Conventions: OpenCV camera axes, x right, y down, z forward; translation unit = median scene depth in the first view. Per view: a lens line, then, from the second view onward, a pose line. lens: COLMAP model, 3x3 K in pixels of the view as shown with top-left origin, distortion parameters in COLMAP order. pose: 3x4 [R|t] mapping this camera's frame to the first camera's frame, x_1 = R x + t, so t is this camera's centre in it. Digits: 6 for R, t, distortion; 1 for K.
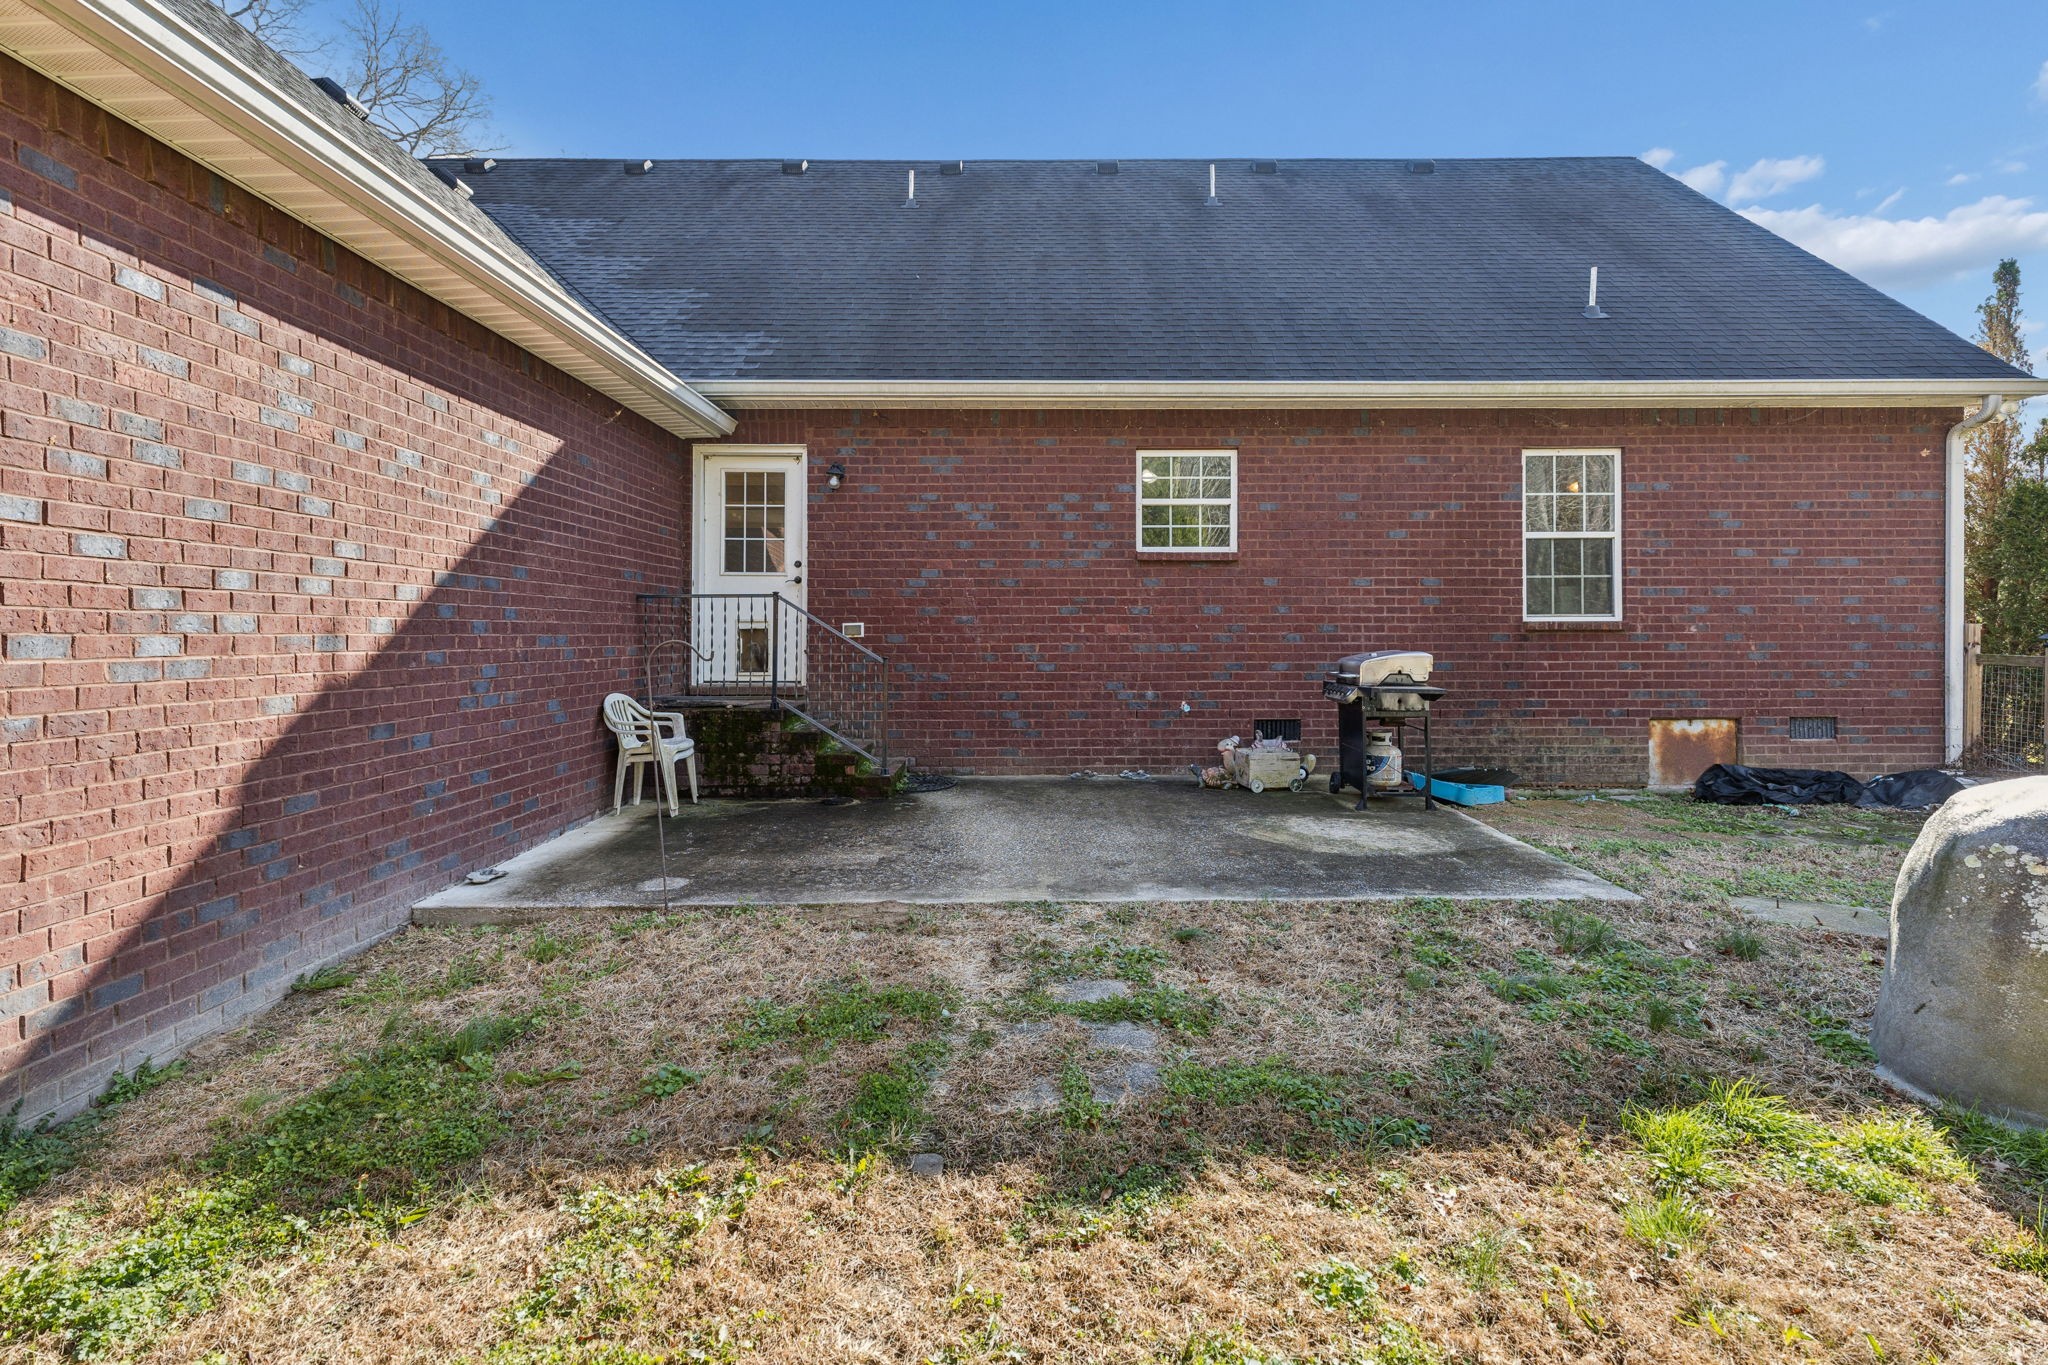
lens RADIAL K [[947.9, 0, 1023.6], [0, 947.9, 623.1], [0, 0, 1]] dist [0.003826, 0.000208]
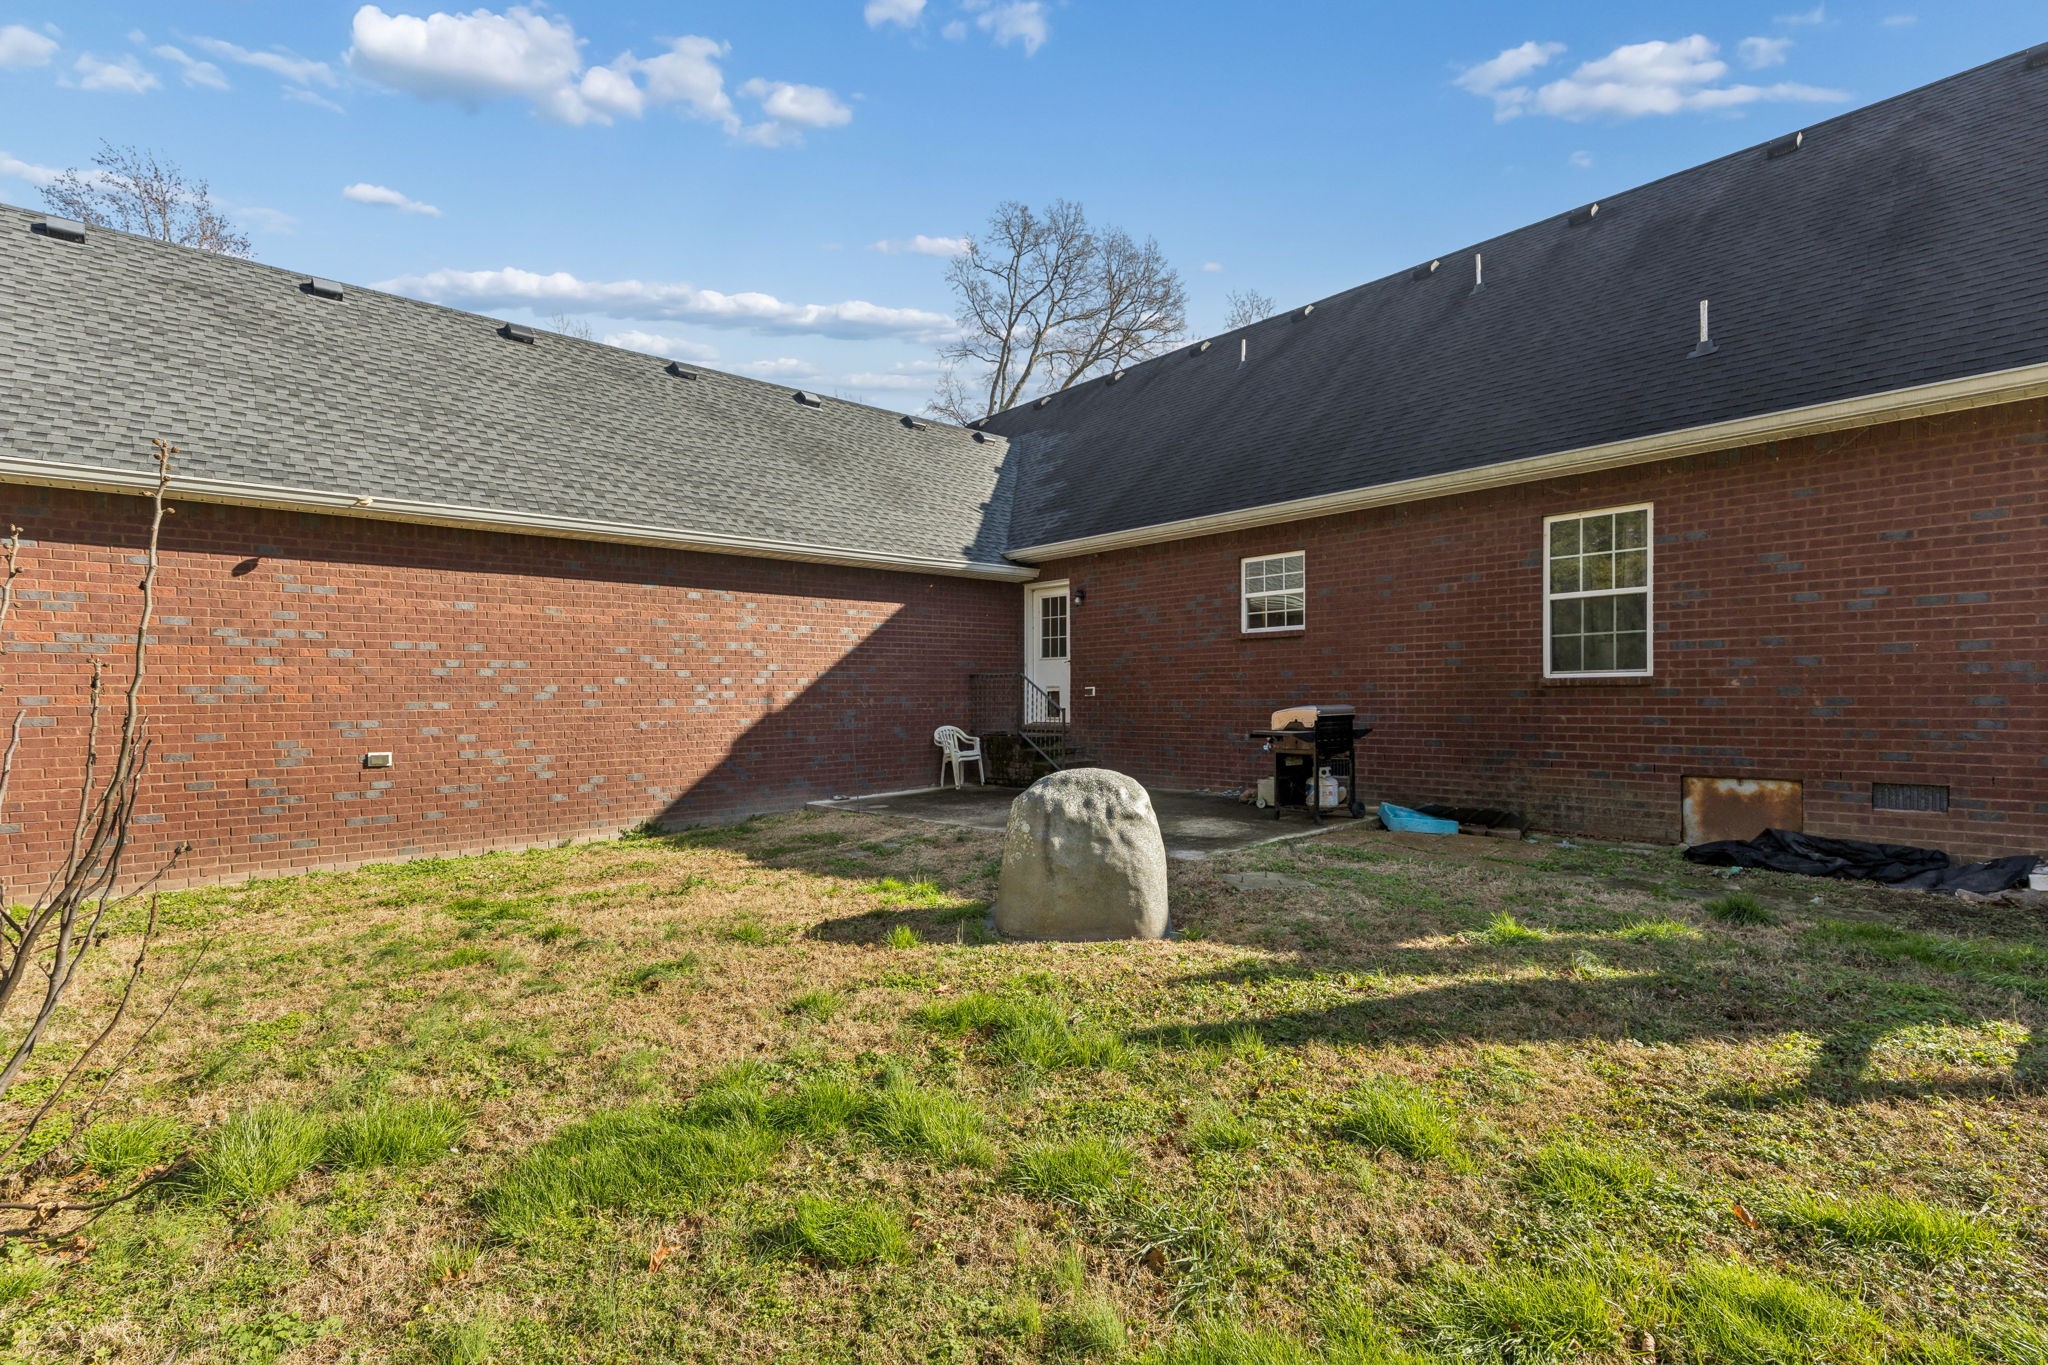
lens RADIAL K [[938.8, 0, 1024.0], [0, 938.8, 682.5], [0, 0, 1]] dist [0.002995, 0.000326]
pose [[0.670291, -0.015637, -0.741933, 0.923749], [0.019275, 0.999808, -0.003658, -0.004311], [0.741848, -0.011848, 0.670464, -0.149541]]
